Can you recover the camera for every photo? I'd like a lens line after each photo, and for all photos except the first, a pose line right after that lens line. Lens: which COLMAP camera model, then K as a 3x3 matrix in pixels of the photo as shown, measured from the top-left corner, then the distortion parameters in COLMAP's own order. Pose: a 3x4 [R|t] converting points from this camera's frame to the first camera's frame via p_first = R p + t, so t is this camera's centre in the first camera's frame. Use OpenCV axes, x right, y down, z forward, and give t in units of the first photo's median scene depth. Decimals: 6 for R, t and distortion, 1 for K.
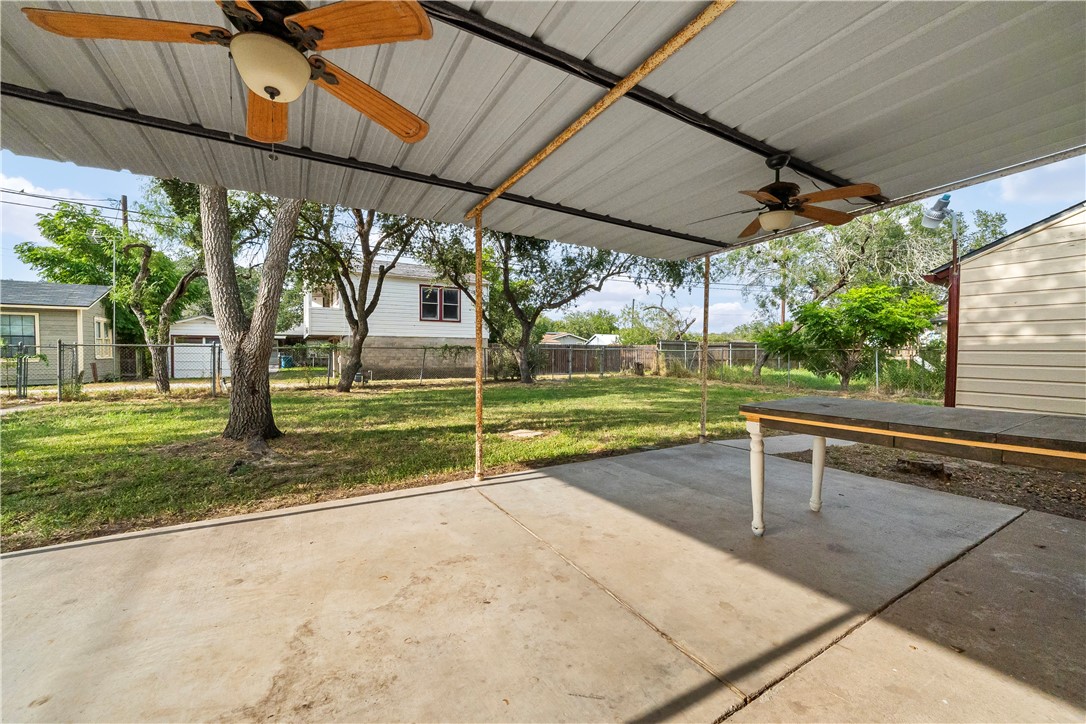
lens RADIAL K [[432.0, 0, 546.5], [0, 432.0, 360.5], [0, 0, 1]] dist [-0.003310, -0.000052]
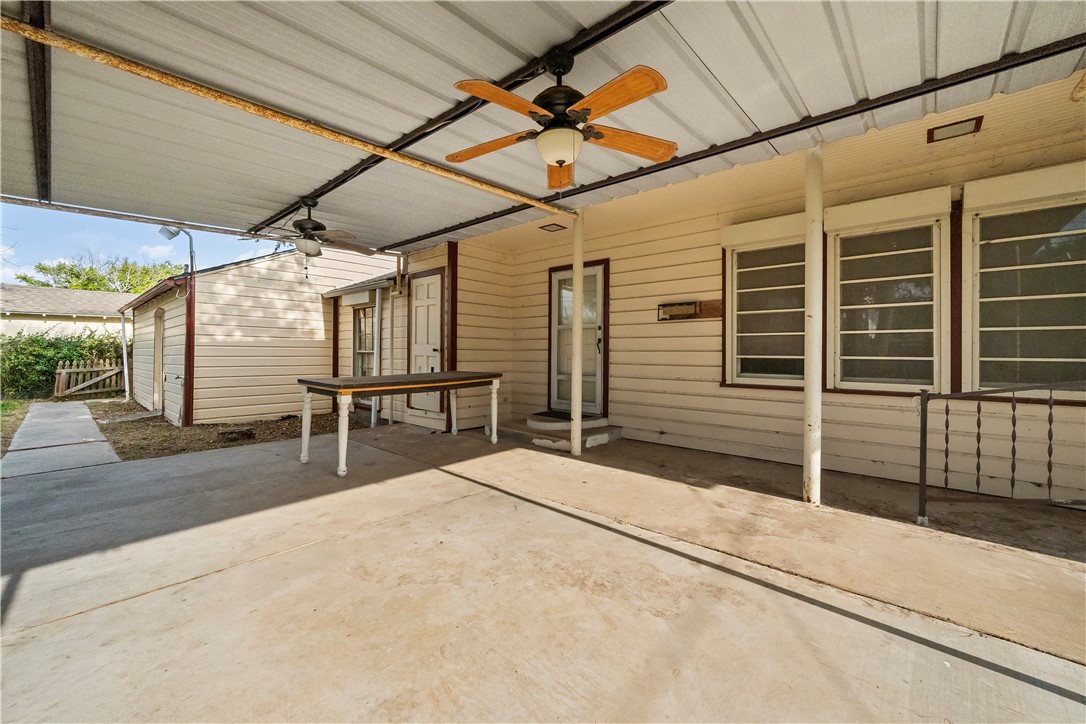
lens RADIAL K [[432.0, 0, 544.3], [0, 432.0, 354.5], [0, 0, 1]] dist [-0.003310, -0.000052]
pose [[-0.300722, -0.009370, 0.953666, -1.159634], [0.012625, 0.999825, 0.013805, -0.005069], [-0.953628, 0.016192, -0.300551, 0.875428]]
